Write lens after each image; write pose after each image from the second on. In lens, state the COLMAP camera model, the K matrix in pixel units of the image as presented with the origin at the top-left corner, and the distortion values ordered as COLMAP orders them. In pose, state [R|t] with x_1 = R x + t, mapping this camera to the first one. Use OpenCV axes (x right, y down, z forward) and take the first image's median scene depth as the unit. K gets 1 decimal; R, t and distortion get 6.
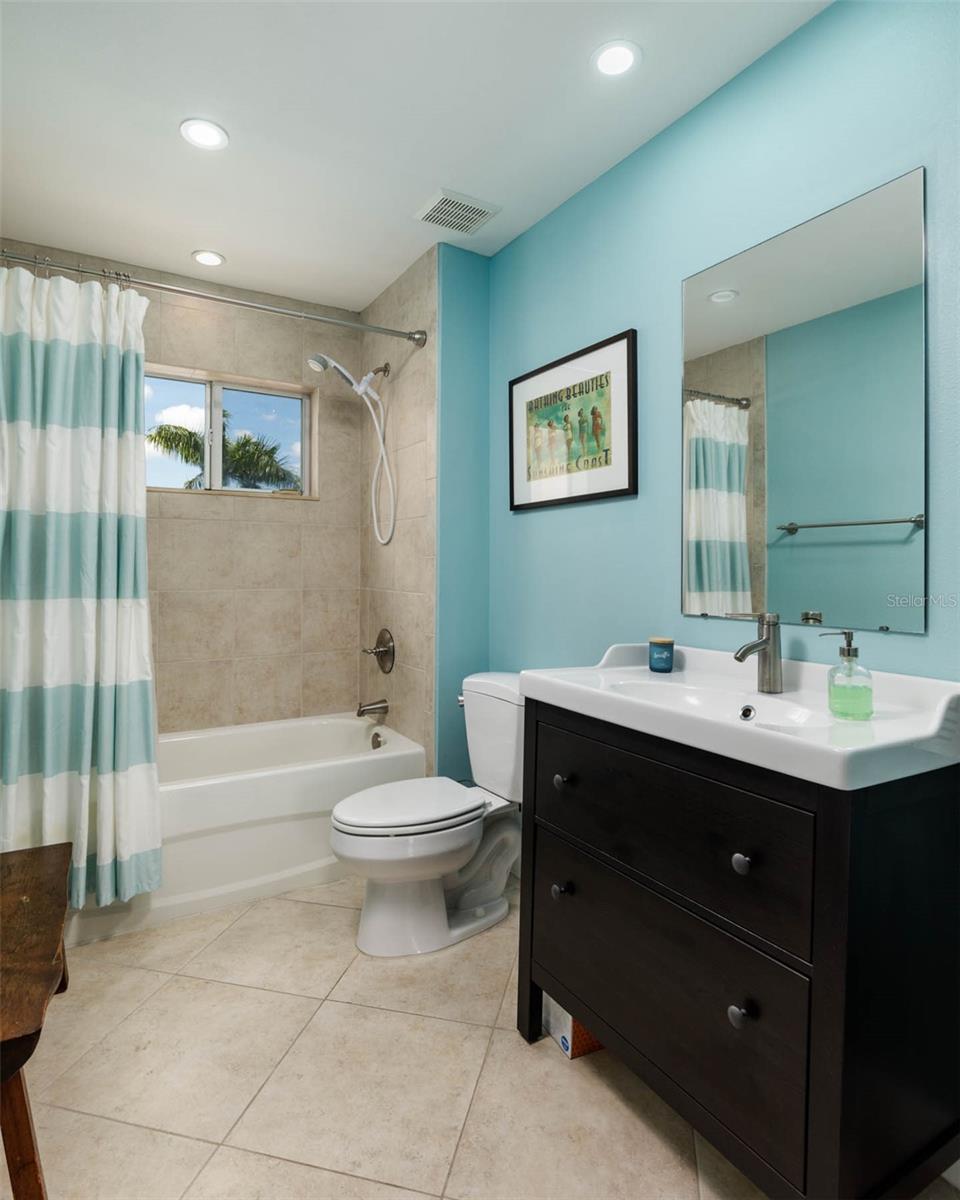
lens RADIAL K [[692.9, 0, 485.7], [0, 692.9, 555.2], [0, 0, 1]] dist [-0.002185, -0.000271]
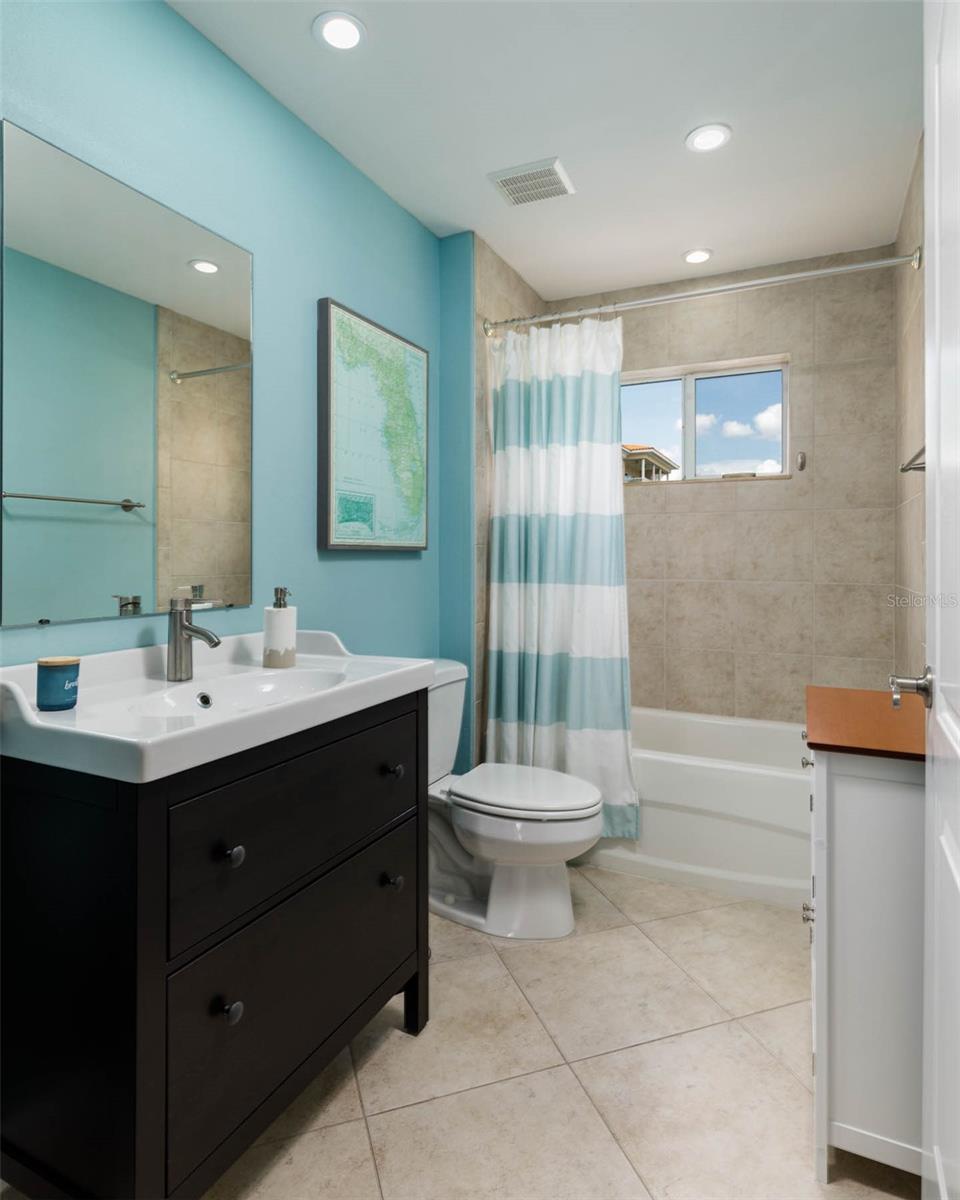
lens RADIAL K [[692.9, 0, 485.7], [0, 692.9, 555.2], [0, 0, 1]] dist [-0.002185, -0.000271]
pose [[0.566912, -0.002637, -0.823774, 0.305628], [0.010112, 0.999942, 0.003758, 0.006186], [0.823716, -0.010461, 0.566906, 0.180320]]
